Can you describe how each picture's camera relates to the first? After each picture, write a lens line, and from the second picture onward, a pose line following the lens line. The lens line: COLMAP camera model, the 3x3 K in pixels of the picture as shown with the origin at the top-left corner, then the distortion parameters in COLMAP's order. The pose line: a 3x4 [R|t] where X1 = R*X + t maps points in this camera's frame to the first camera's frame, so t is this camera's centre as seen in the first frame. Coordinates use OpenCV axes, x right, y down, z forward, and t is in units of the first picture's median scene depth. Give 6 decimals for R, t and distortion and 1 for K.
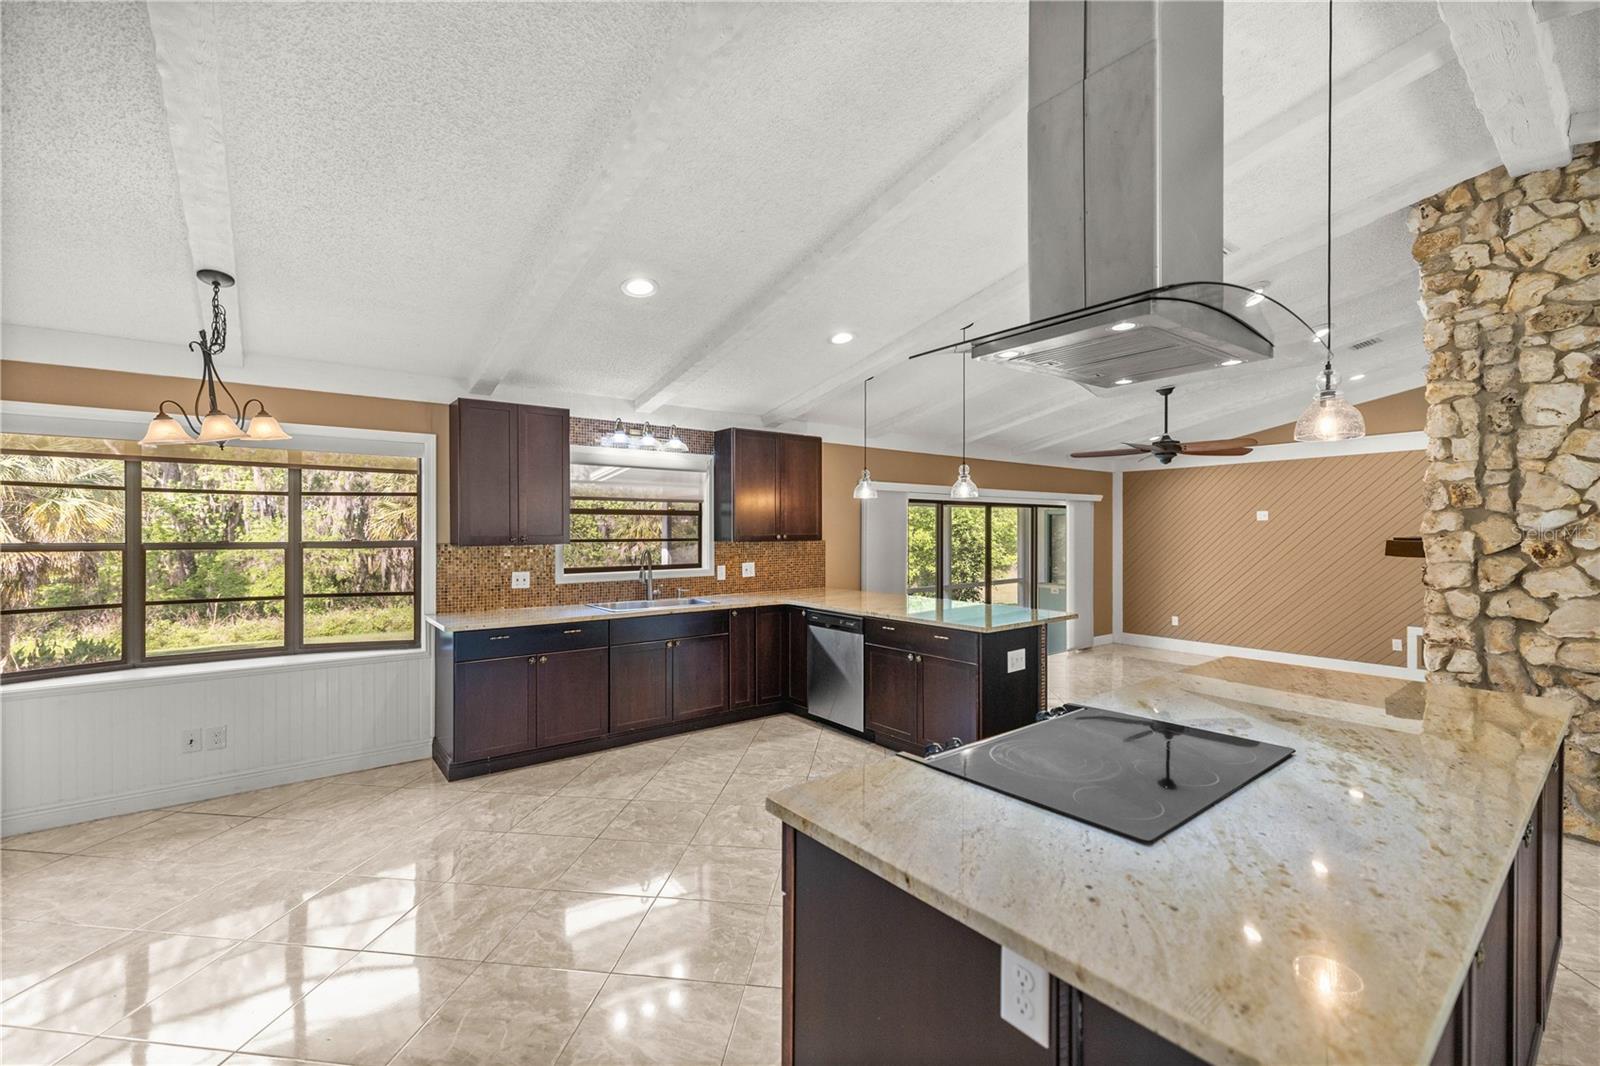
lens RADIAL K [[666.4, 0, 800.0], [0, 666.4, 533.0], [0, 0, 1]] dist [-0.001810, -0.000212]
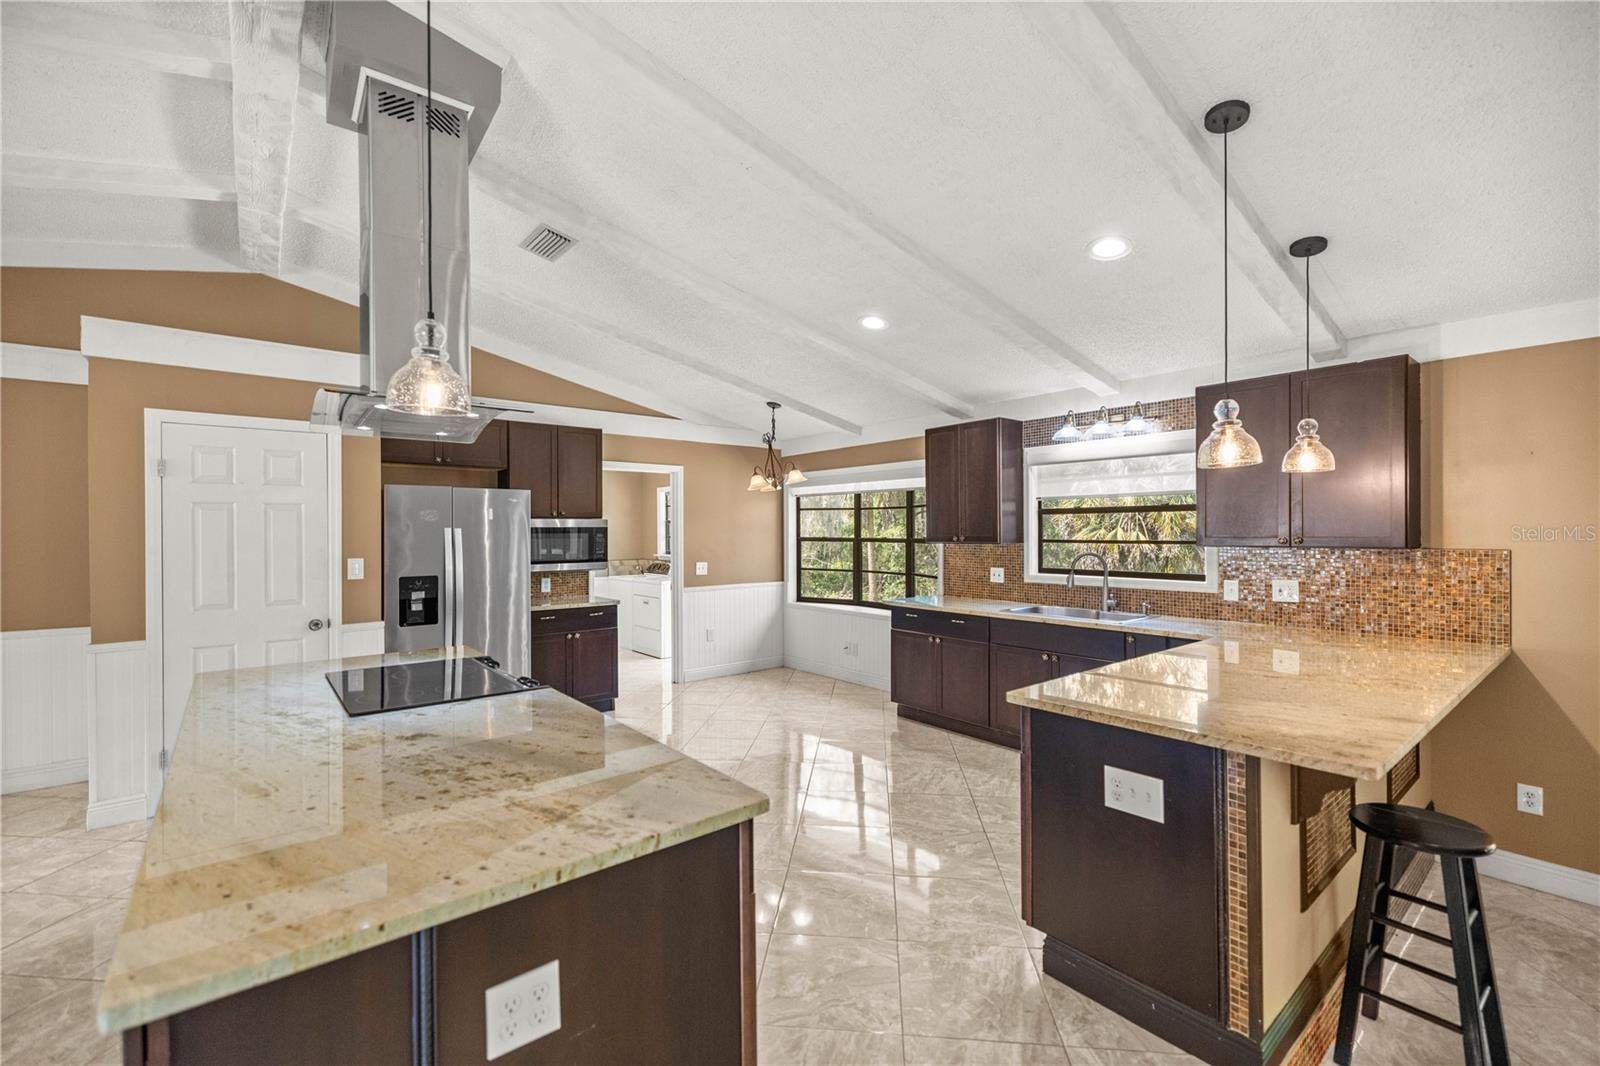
lens RADIAL K [[672.8, 0, 800.0], [0, 672.8, 533.0], [0, 0, 1]] dist [-0.001499, -0.000006]
pose [[0.033087, 0.003655, -0.999446, 0.749150], [-0.001311, 0.999993, 0.003613, -0.004015], [0.999452, 0.001190, 0.033091, 0.672033]]
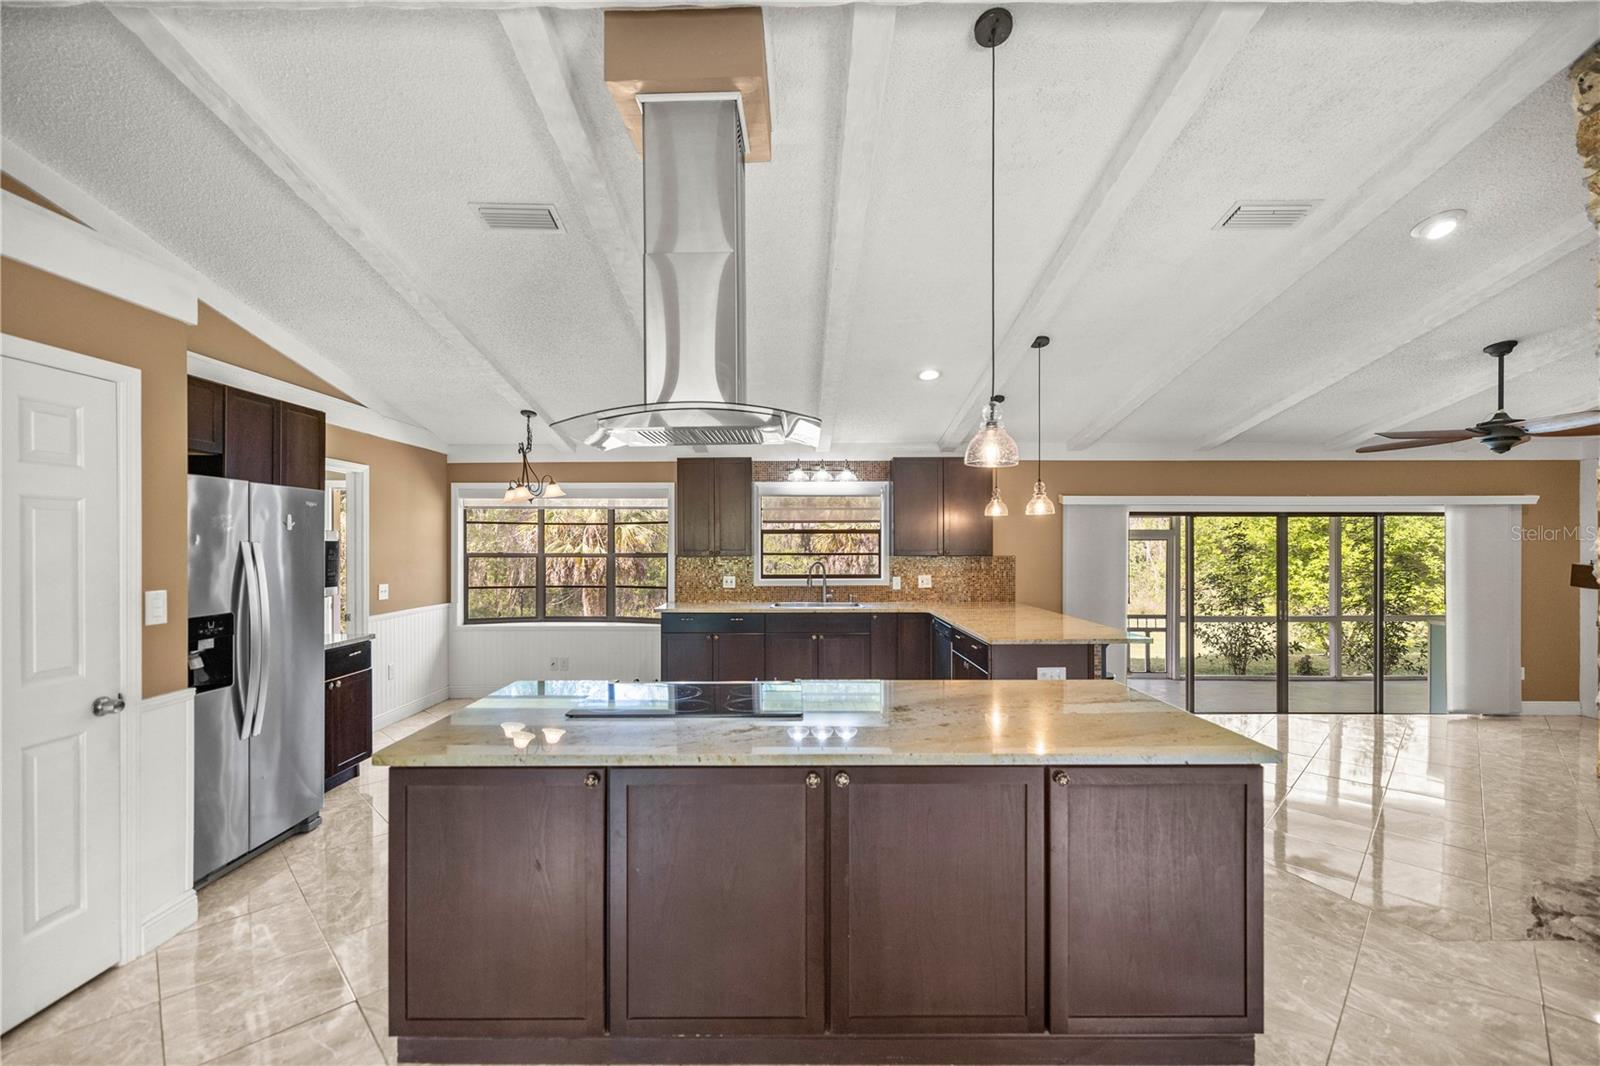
lens RADIAL K [[673.5, 0, 792.1], [0, 673.5, 542.4], [0, 0, 1]] dist [0.000451, -0.000149]
pose [[0.791112, -0.001342, -0.611670, 0.580674], [-0.002874, 0.999978, -0.005911, -0.004025], [0.611664, 0.006434, 0.791091, -0.034753]]
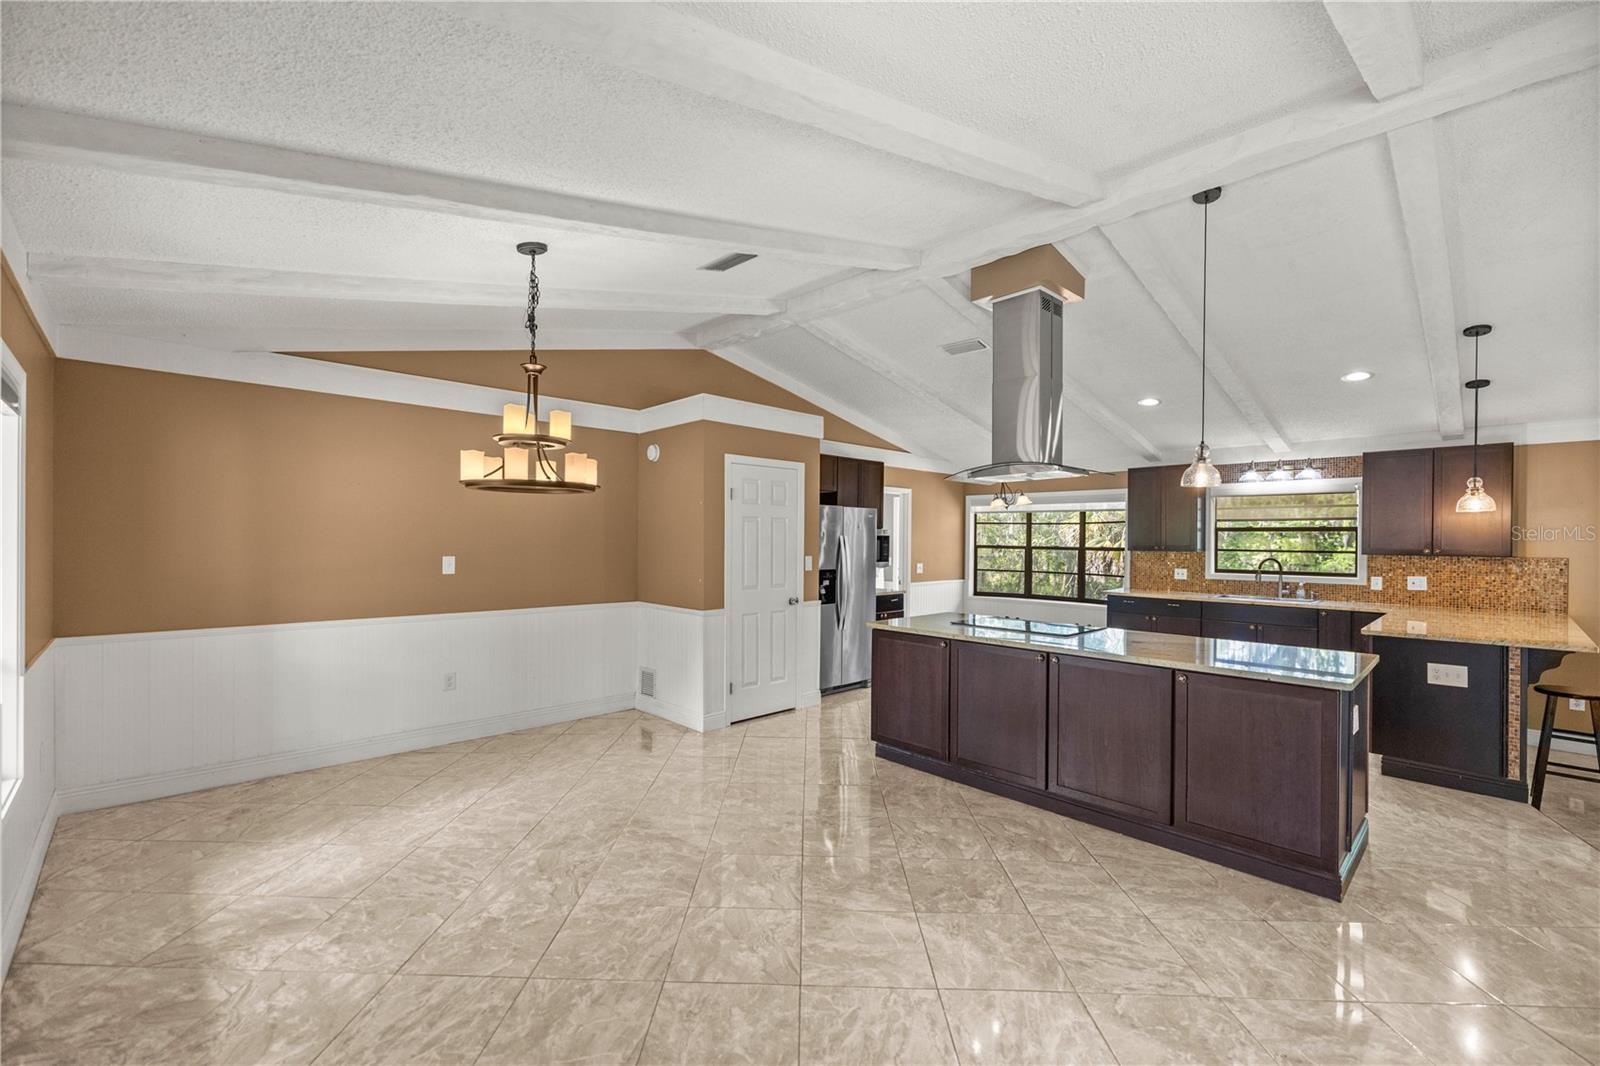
lens RADIAL K [[665.3, 0, 795.6], [0, 665.3, 539.5], [0, 0, 1]] dist [0.002743, 0.000120]
pose [[0.107954, 0.003570, -0.994149, 1.115771], [-0.014907, 0.999887, 0.001972, -0.000187], [0.994044, 0.014607, 0.107995, -0.080941]]
